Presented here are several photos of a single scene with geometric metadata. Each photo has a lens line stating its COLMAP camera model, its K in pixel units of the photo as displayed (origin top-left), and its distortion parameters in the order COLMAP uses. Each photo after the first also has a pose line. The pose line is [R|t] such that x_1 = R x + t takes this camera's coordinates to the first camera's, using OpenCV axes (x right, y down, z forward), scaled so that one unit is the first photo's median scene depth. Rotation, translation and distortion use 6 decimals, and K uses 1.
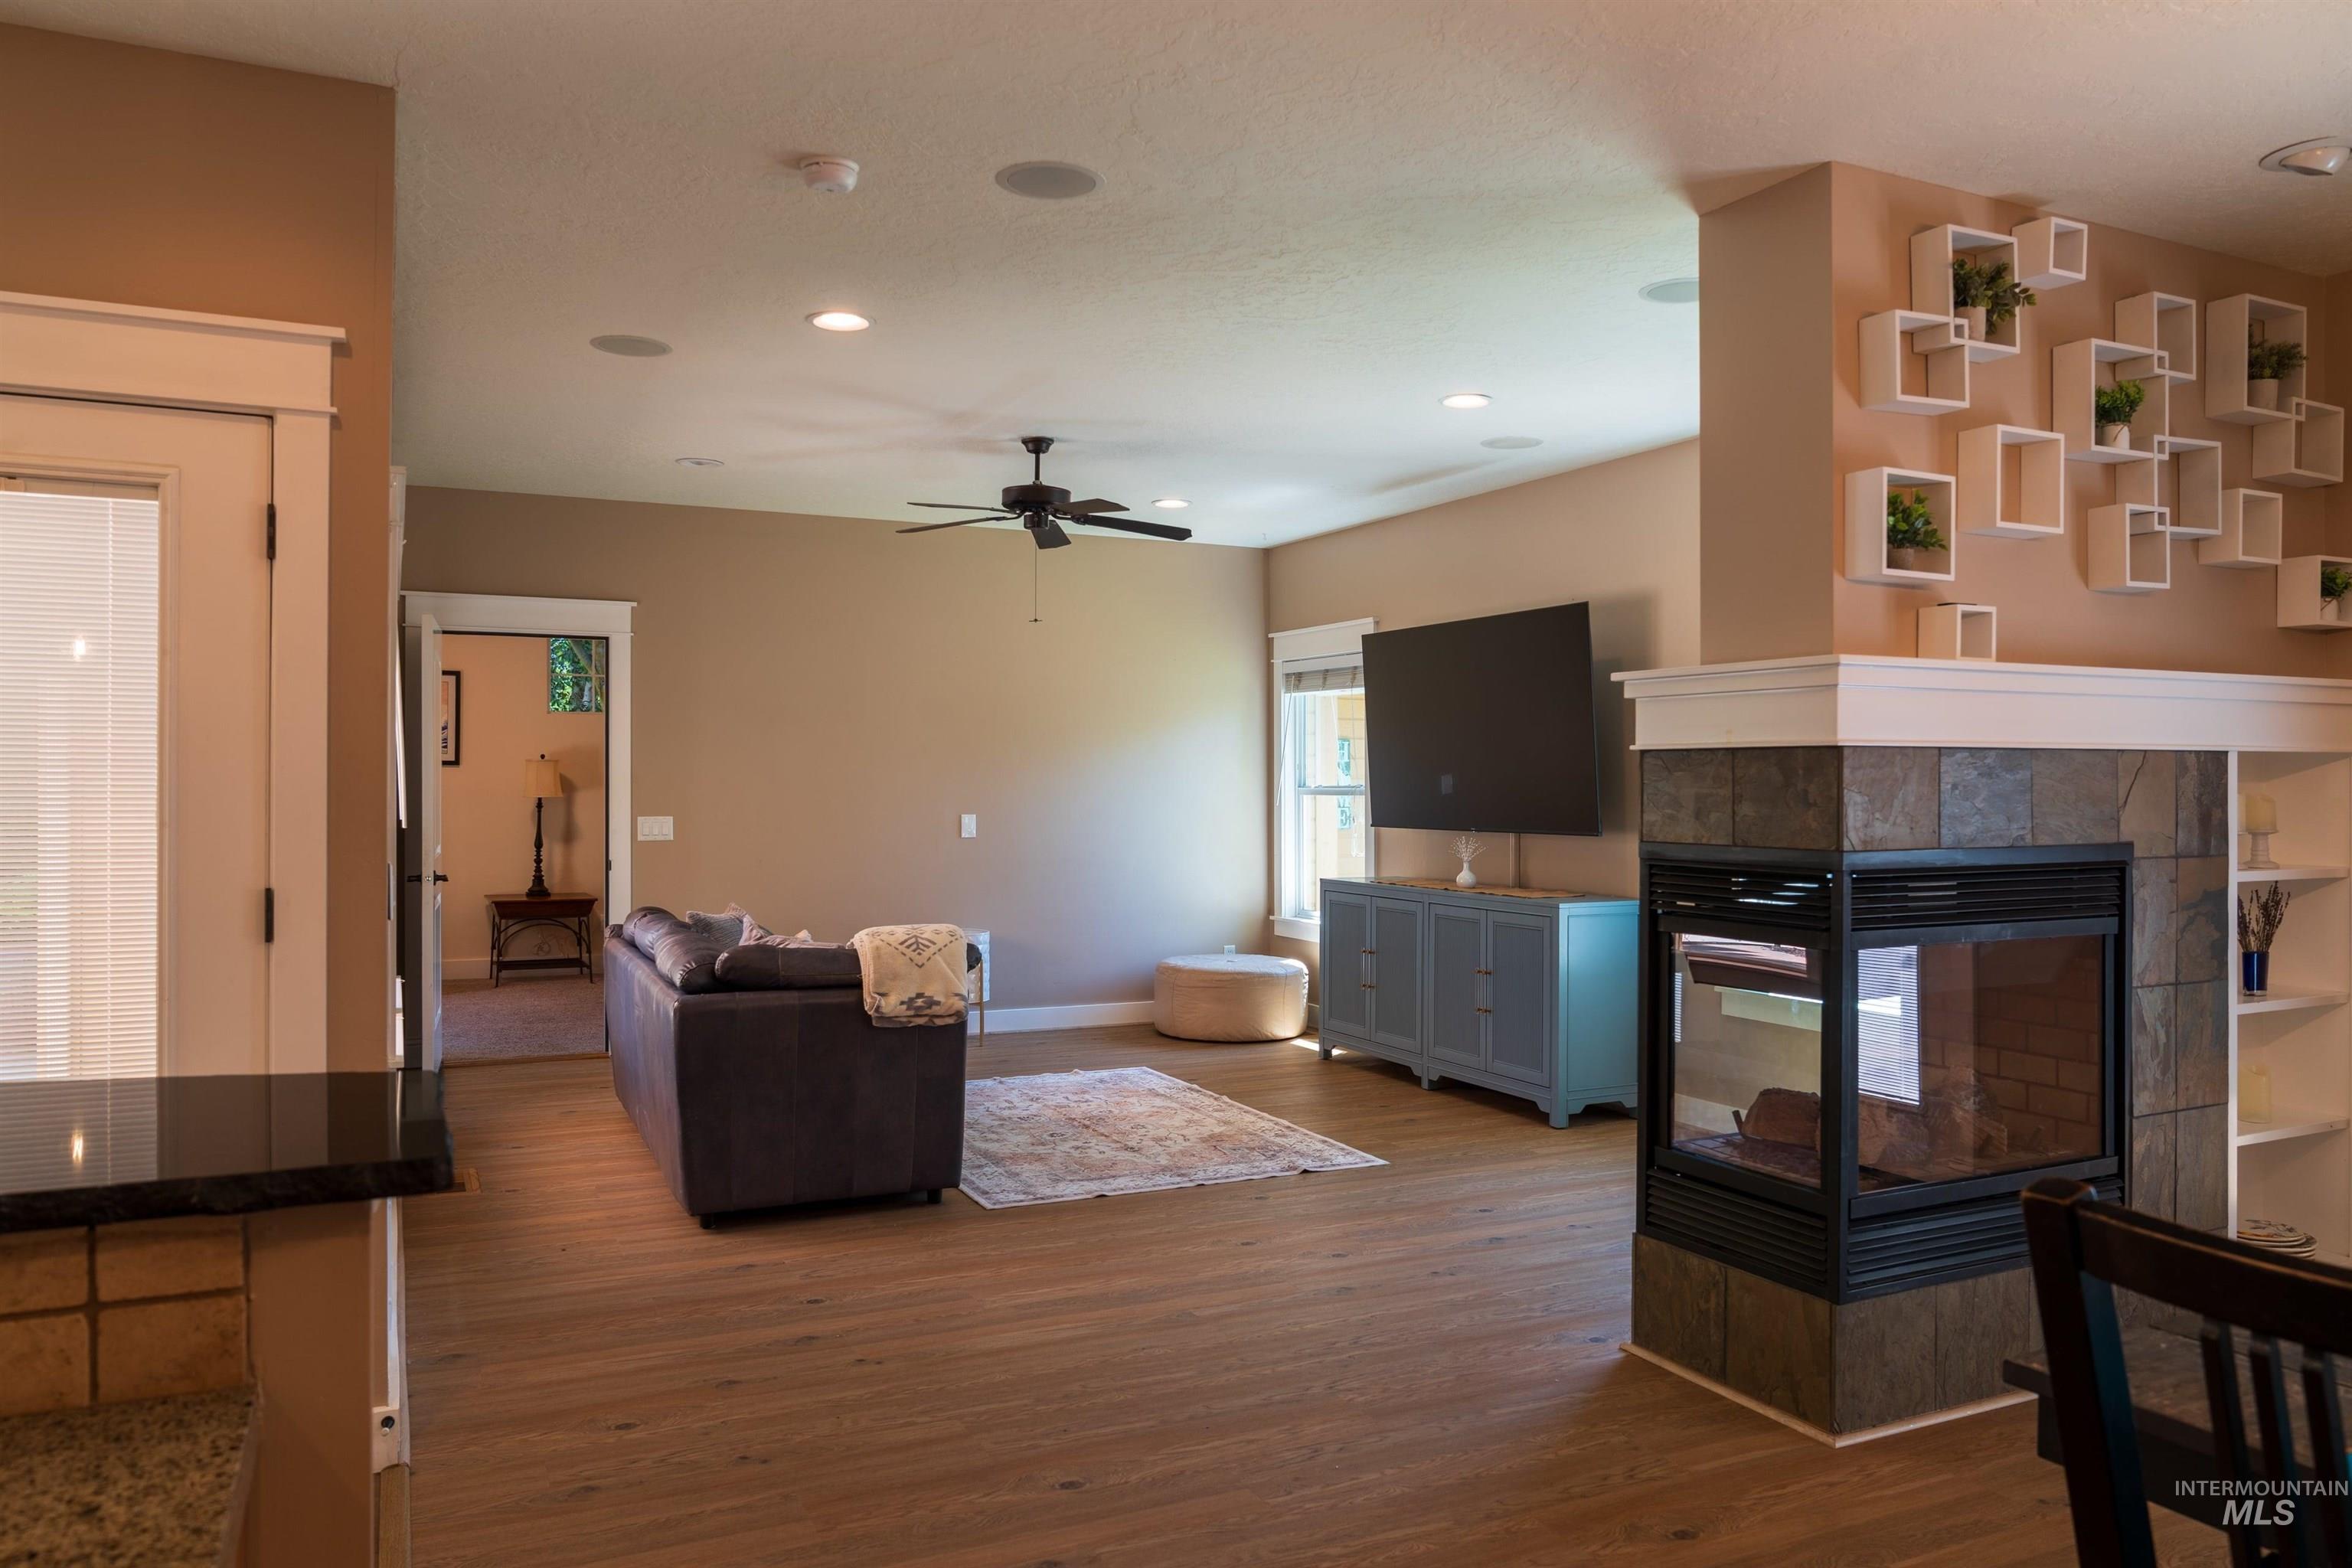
lens RADIAL K [[1592.3, 0, 1186.1], [0, 1592.3, 784.7], [0, 0, 1]] dist [-0.032468, 0.019436]
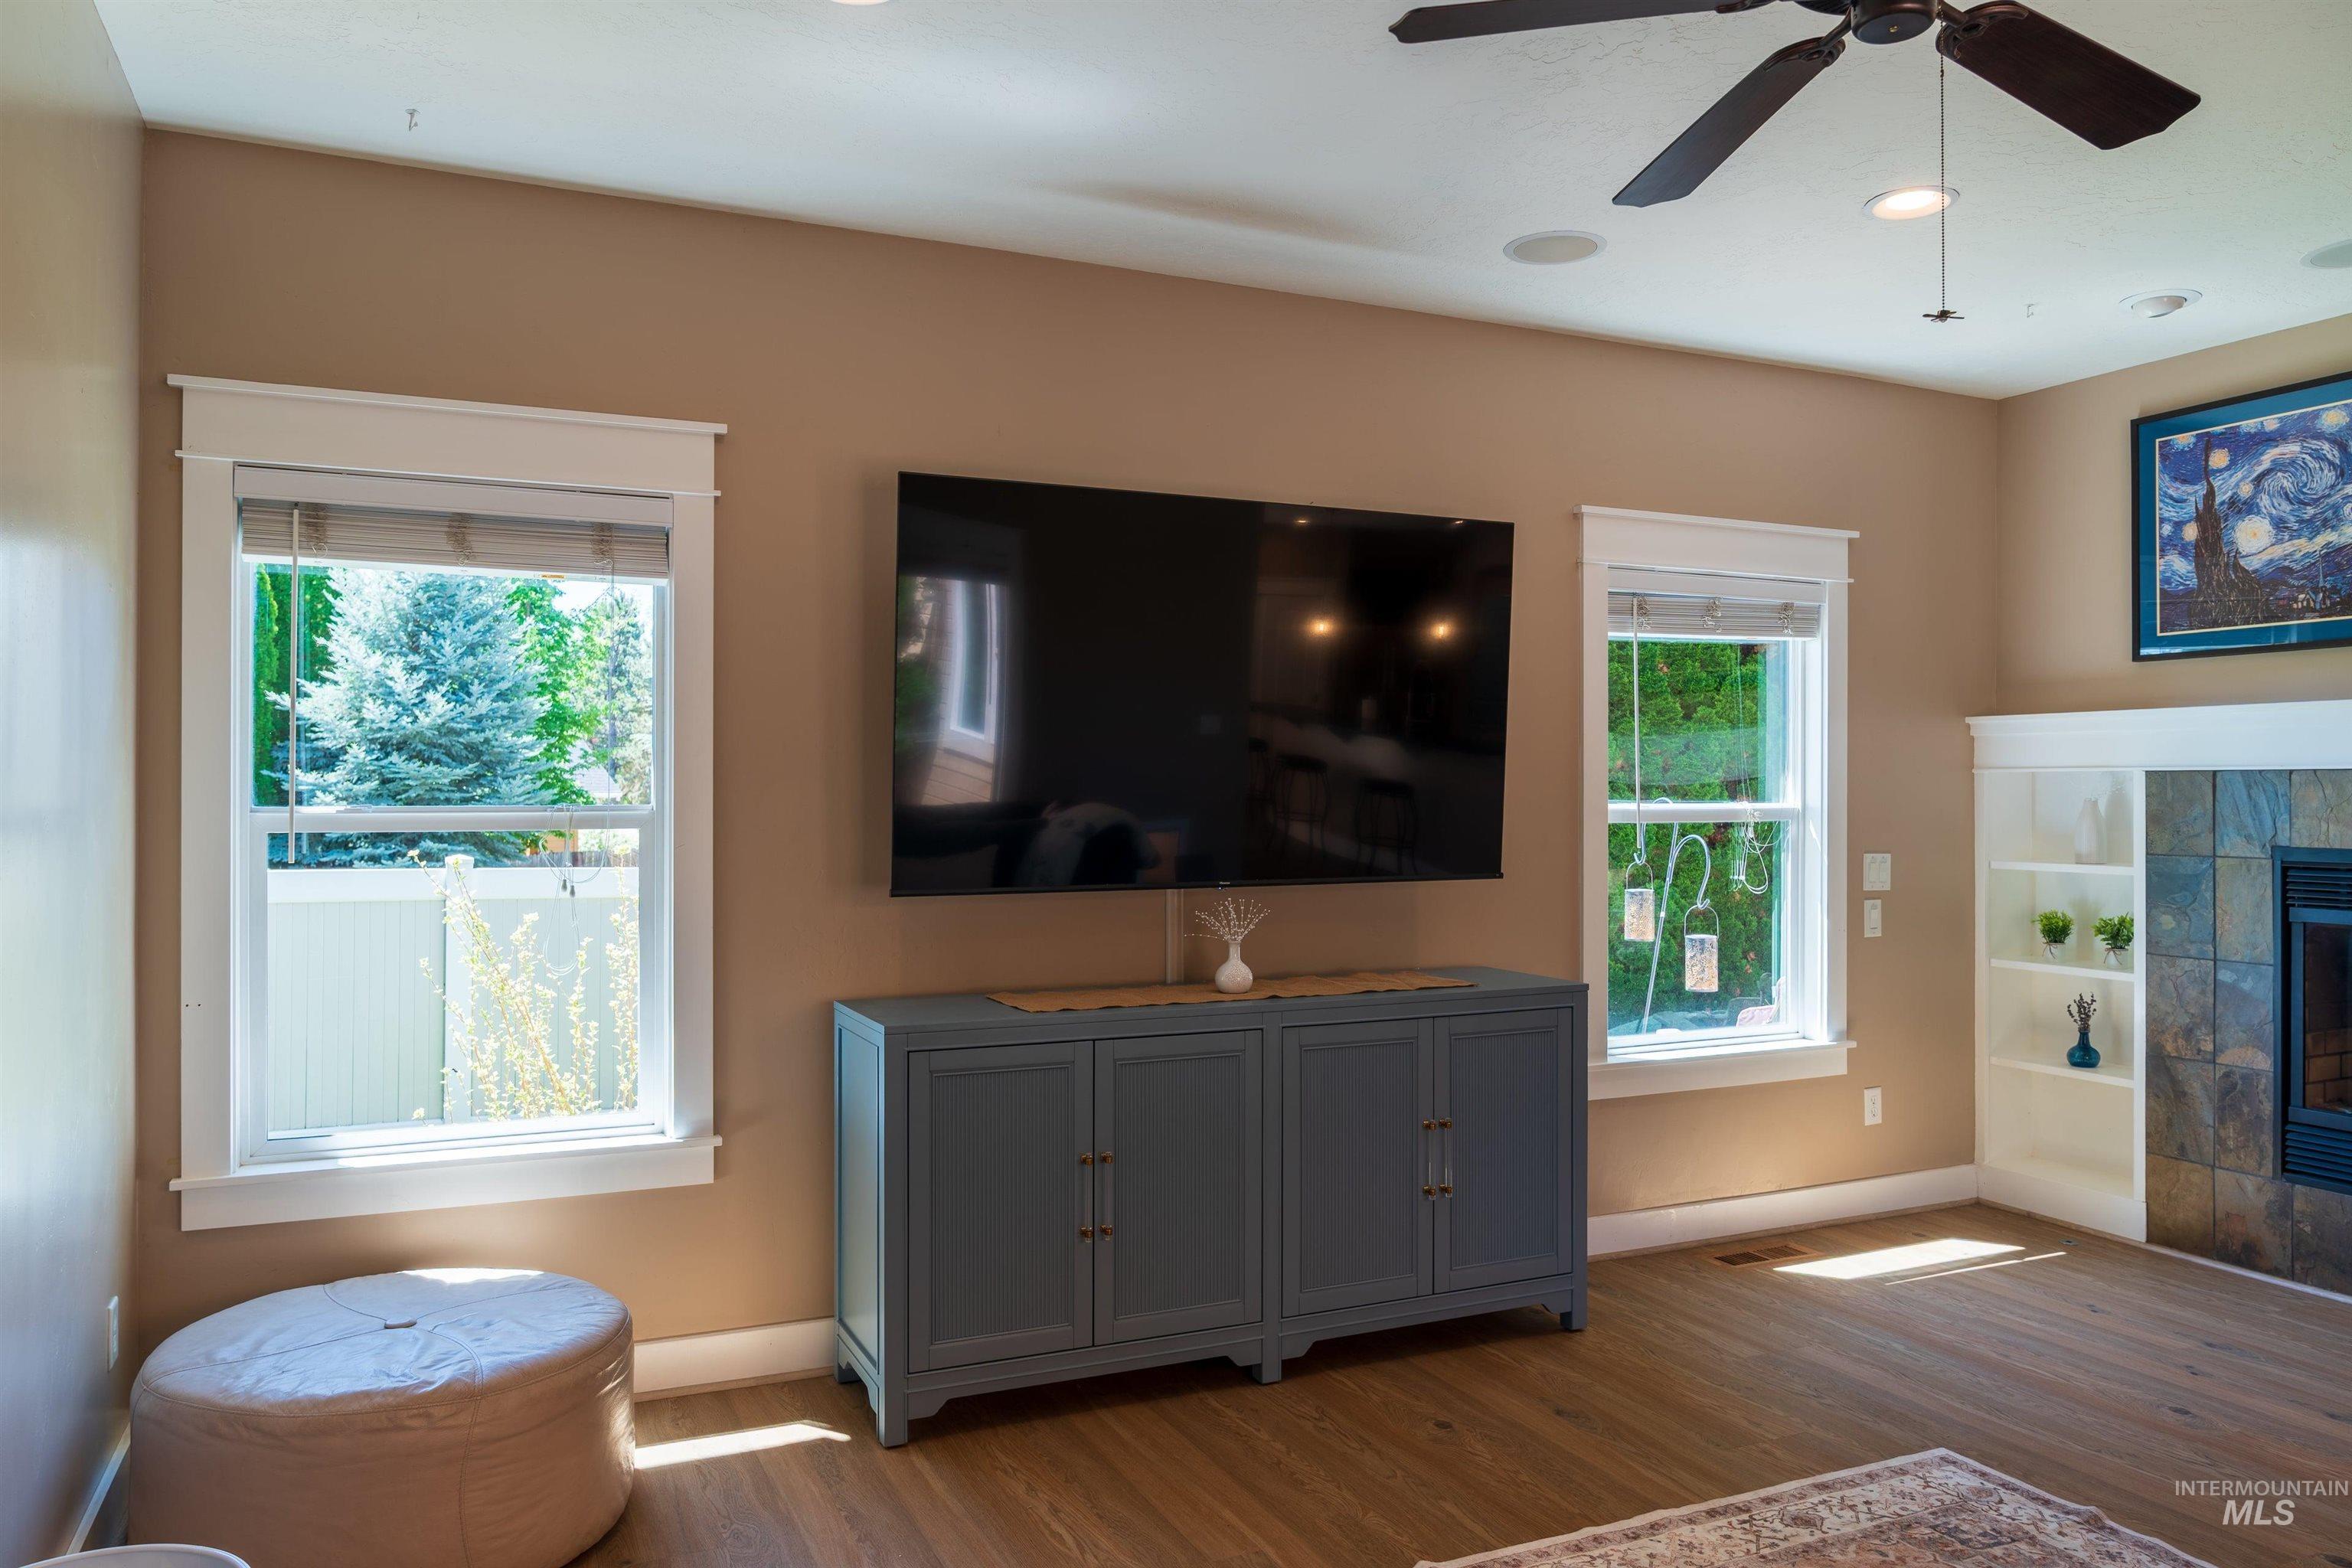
lens RADIAL K [[1592.3, 0, 1179.8], [0, 1592.3, 782.4], [0, 0, 1]] dist [-0.032468, 0.019436]
pose [[0.040631, 0.001859, 0.999173, -0.661781], [0.000735, 0.999998, -0.001890, -0.010278], [-0.999174, 0.000811, 0.040629, 1.781208]]
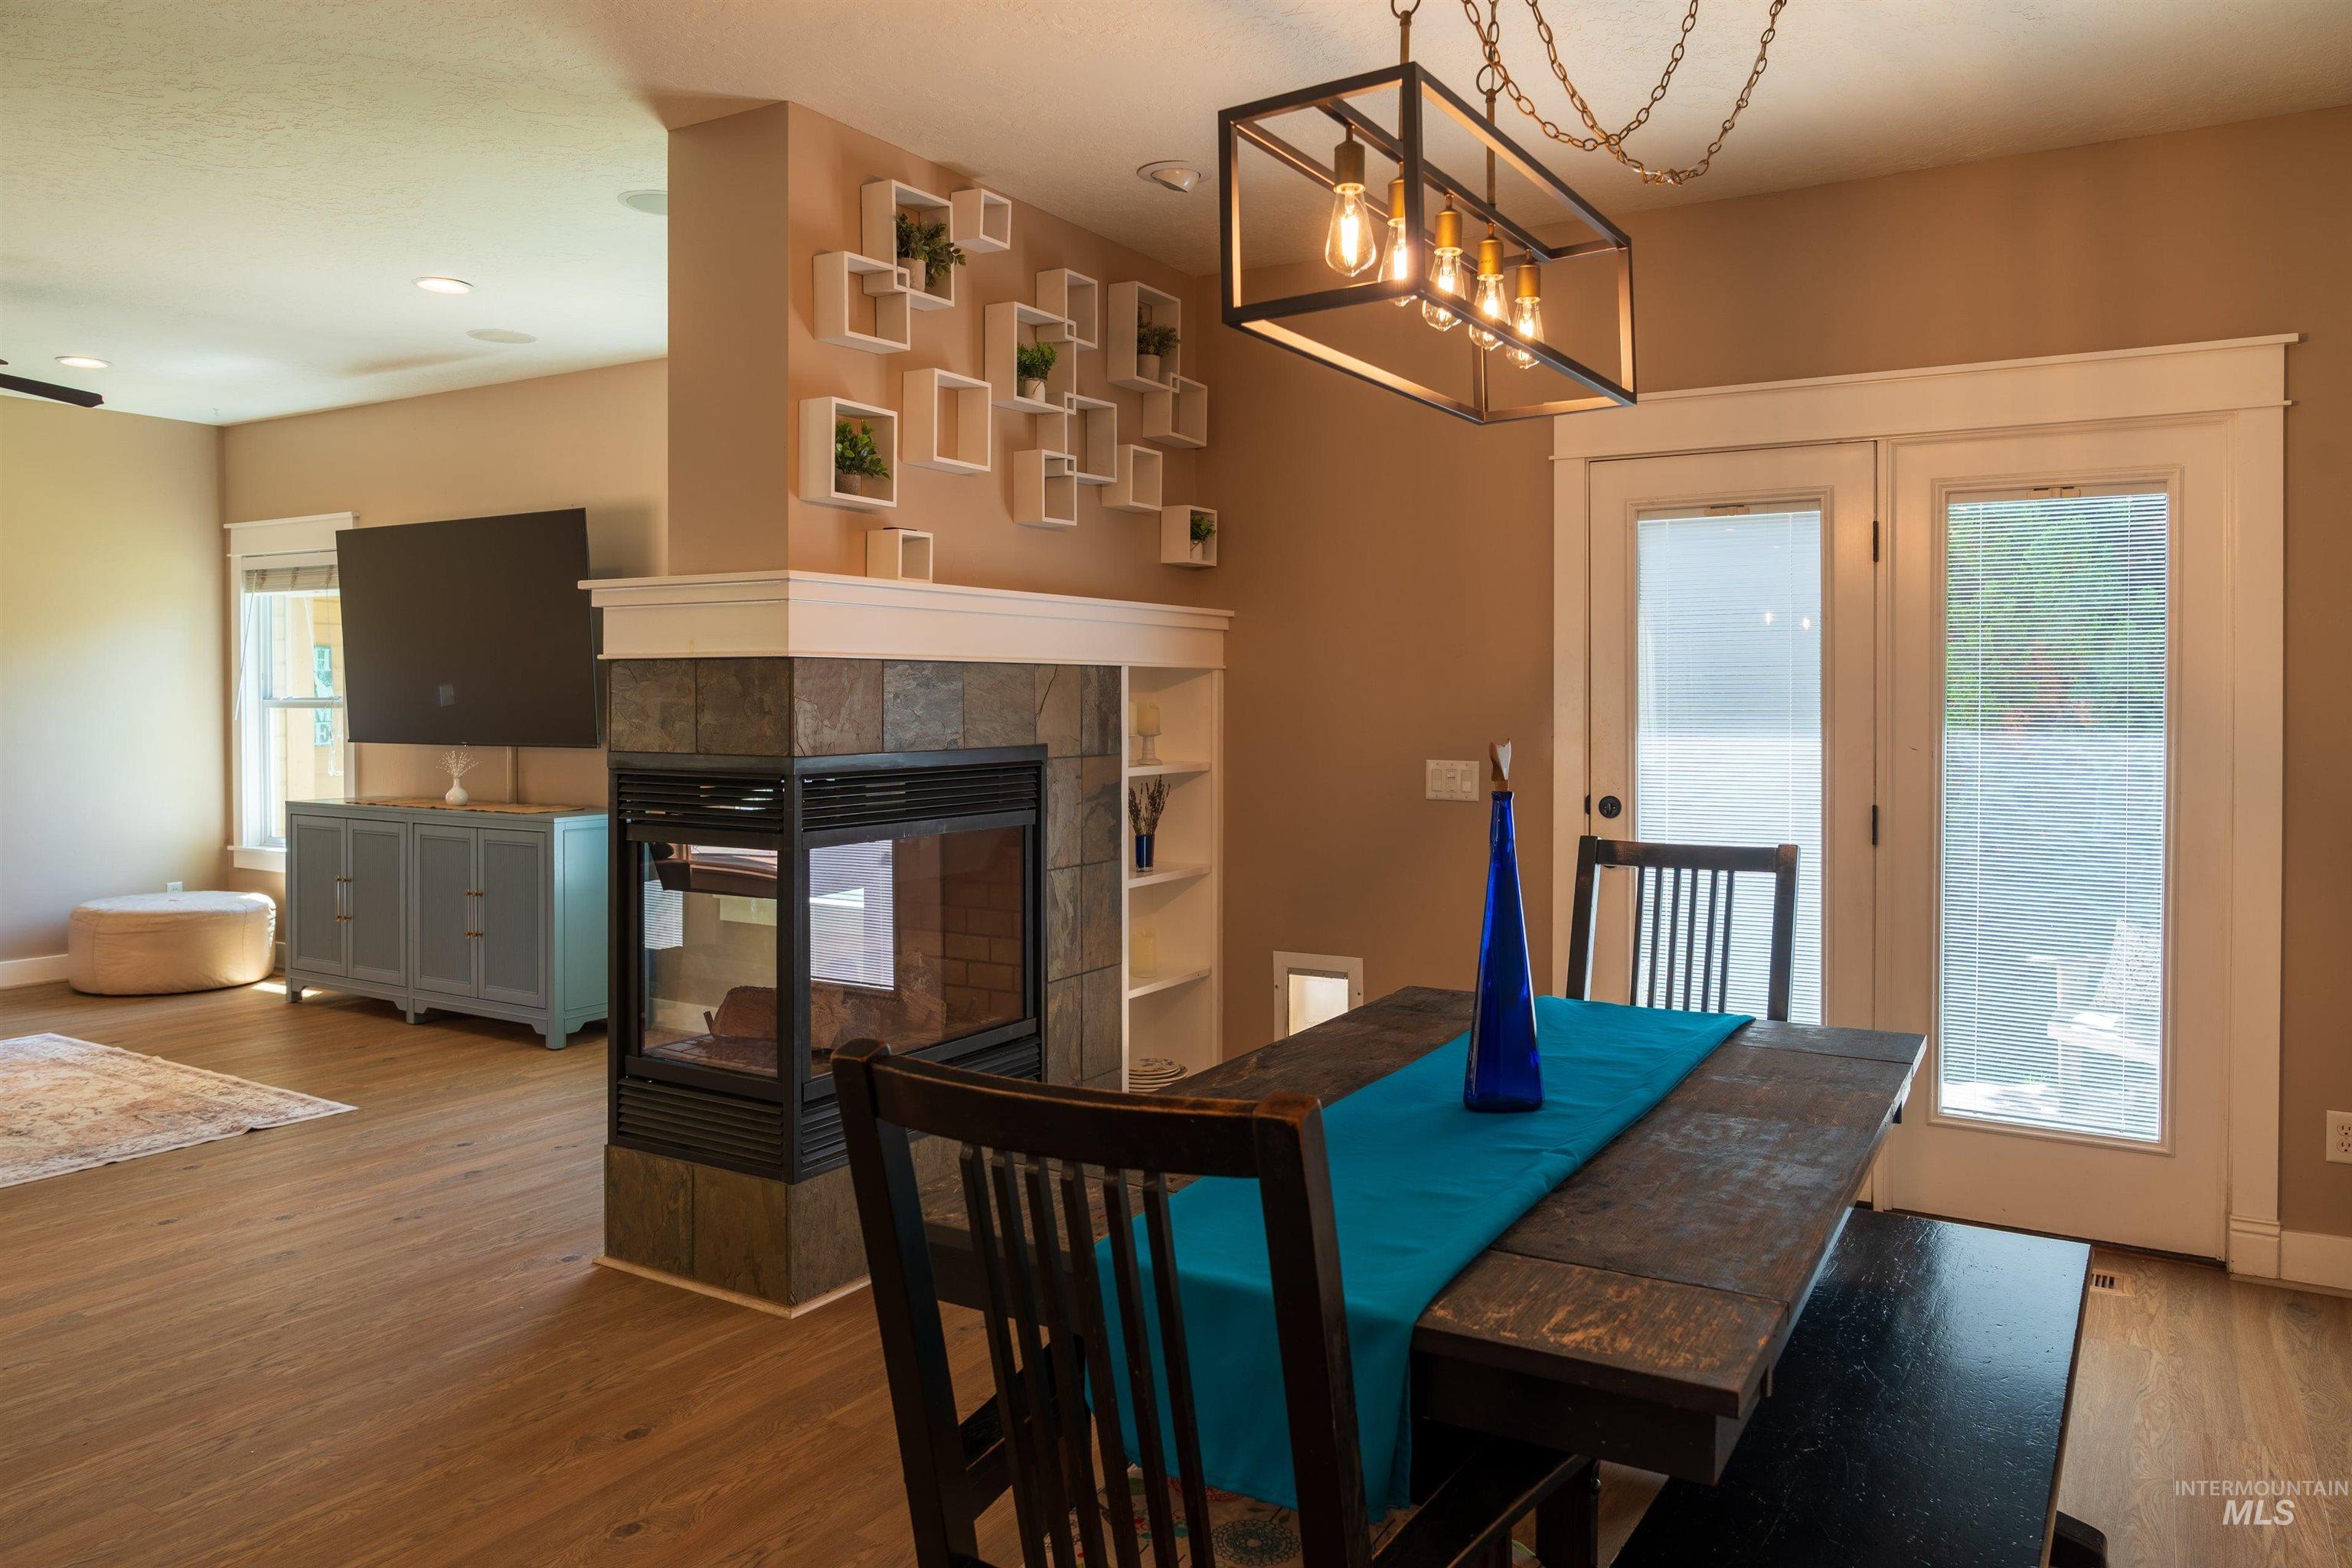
lens RADIAL K [[1592.3, 0, 1160.5], [0, 1592.3, 714.1], [0, 0, 1]] dist [-0.032468, 0.019436]
pose [[0.842040, -0.006353, 0.539377, 0.039303], [0.000666, 0.999942, 0.010737, 0.001894], [-0.539414, -0.008682, 0.841996, -0.021478]]
